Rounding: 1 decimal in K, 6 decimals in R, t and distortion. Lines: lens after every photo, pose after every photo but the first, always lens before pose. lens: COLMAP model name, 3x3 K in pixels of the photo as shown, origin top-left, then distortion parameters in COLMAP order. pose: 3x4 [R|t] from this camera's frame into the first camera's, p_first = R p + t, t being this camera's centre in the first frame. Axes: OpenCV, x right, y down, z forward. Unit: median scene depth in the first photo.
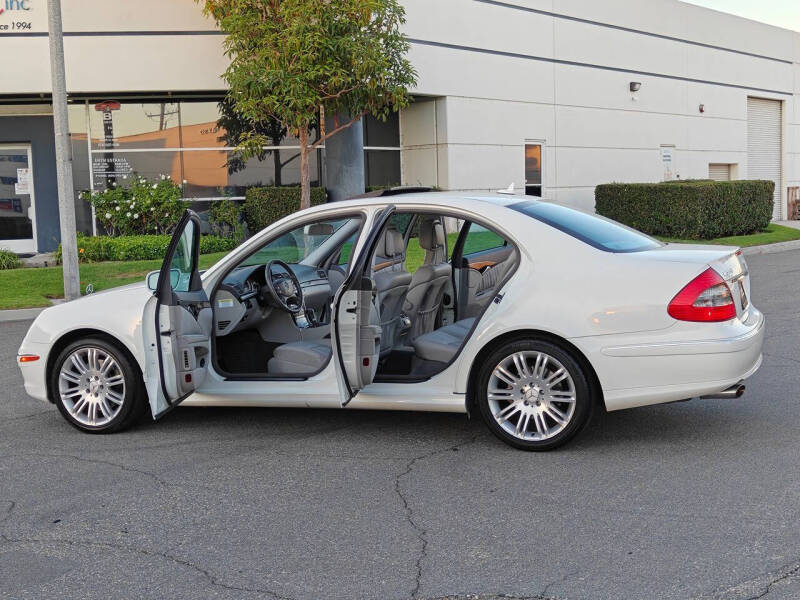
lens RADIAL K [[1190.4, 0, 405.2], [0, 1190.4, 305.4], [0, 0, 1]] dist [0.029498, 0.000000]
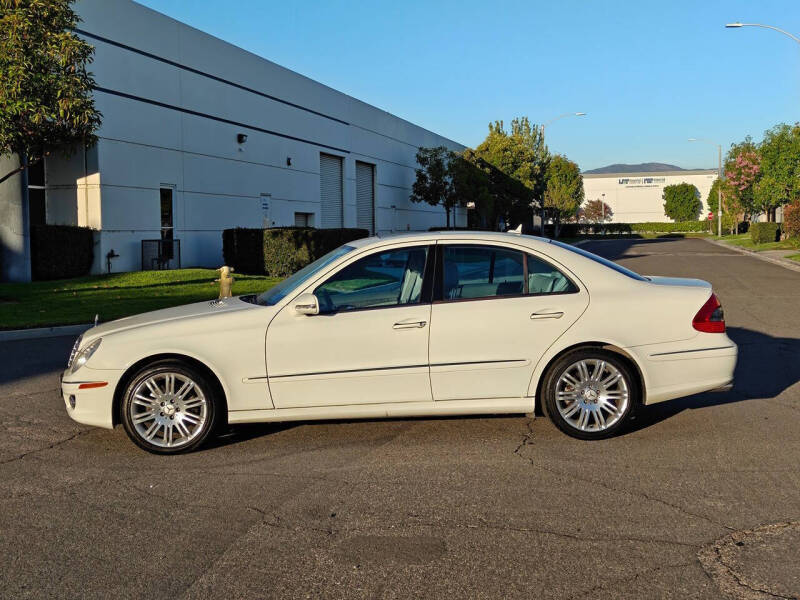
lens RADIAL K [[1190.4, 0, 396.5], [0, 1190.4, 301.8], [0, 0, 1]] dist [0.029498, 0.000000]
pose [[0.897638, -0.004525, 0.440710, -0.541829], [0.023059, 0.999060, -0.036707, 0.016524], [-0.440129, 0.043112, 0.896899, -0.029629]]
